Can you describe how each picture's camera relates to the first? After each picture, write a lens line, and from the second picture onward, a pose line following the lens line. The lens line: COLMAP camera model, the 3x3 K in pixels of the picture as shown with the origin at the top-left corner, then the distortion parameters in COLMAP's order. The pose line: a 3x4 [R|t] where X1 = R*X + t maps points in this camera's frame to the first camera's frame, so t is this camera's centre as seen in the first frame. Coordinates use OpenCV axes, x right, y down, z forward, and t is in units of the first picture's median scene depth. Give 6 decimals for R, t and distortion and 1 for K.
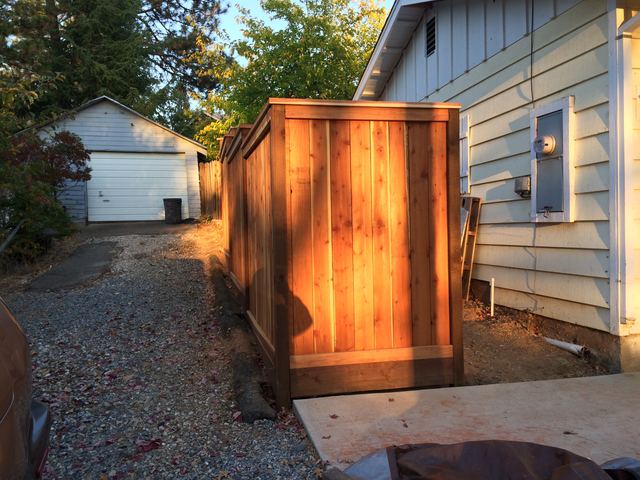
lens RADIAL K [[541.6, 0, 317.1], [0, 541.6, 238.2], [0, 0, 1]] dist [0.074446, -0.115313]
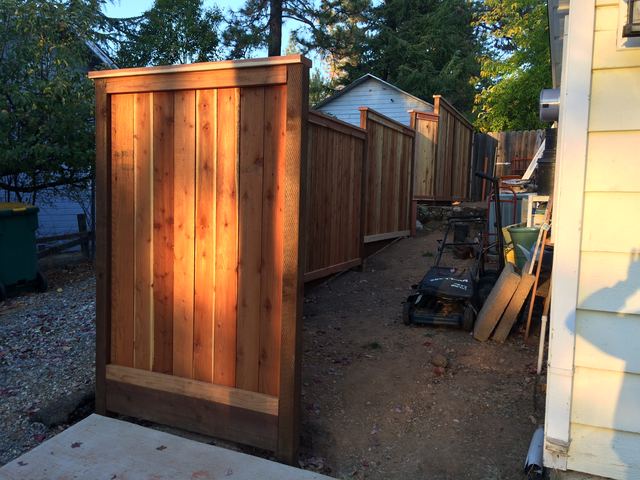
lens RADIAL K [[541.6, 0, 320.3], [0, 541.6, 244.2], [0, 0, 1]] dist [0.074446, -0.115313]
pose [[0.799936, 0.100030, -0.591690, 0.706813], [-0.065101, 0.994655, 0.080141, -0.070194], [0.596544, -0.025588, 0.802172, 0.470427]]
